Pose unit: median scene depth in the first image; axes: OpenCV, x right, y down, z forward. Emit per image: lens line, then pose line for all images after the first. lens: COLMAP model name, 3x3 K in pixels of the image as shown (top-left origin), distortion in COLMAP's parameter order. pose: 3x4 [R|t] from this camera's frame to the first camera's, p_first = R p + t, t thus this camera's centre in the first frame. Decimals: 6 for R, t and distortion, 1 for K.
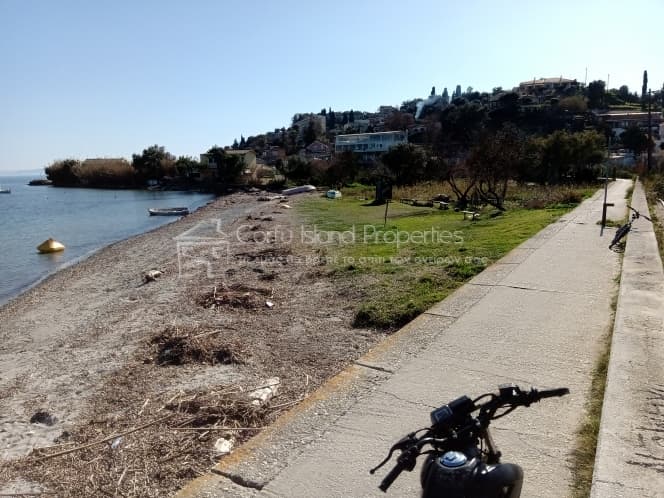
lens RADIAL K [[500.7, 0, 334.8], [0, 500.7, 250.5], [0, 0, 1]] dist [0.099239, -0.149938]
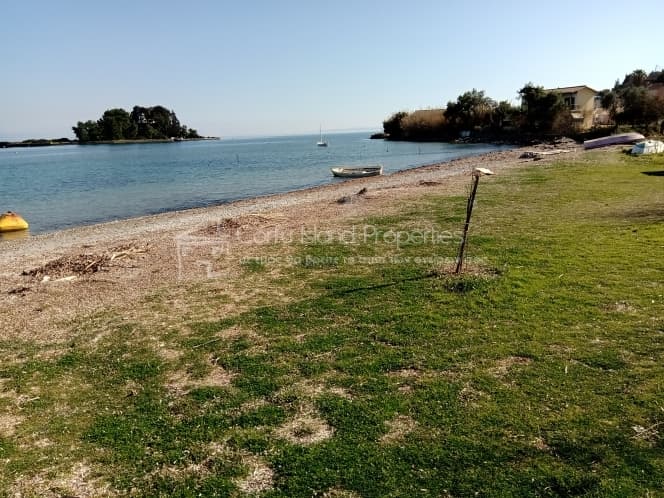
lens RADIAL K [[503.0, 0, 333.3], [0, 503.0, 249.9], [0, 0, 1]] dist [0.104670, -0.177431]
pose [[0.767994, 0.130257, -0.627072, 0.047402], [-0.073466, 0.990554, 0.115785, -0.018780], [0.636230, -0.042854, 0.770308, 0.157973]]
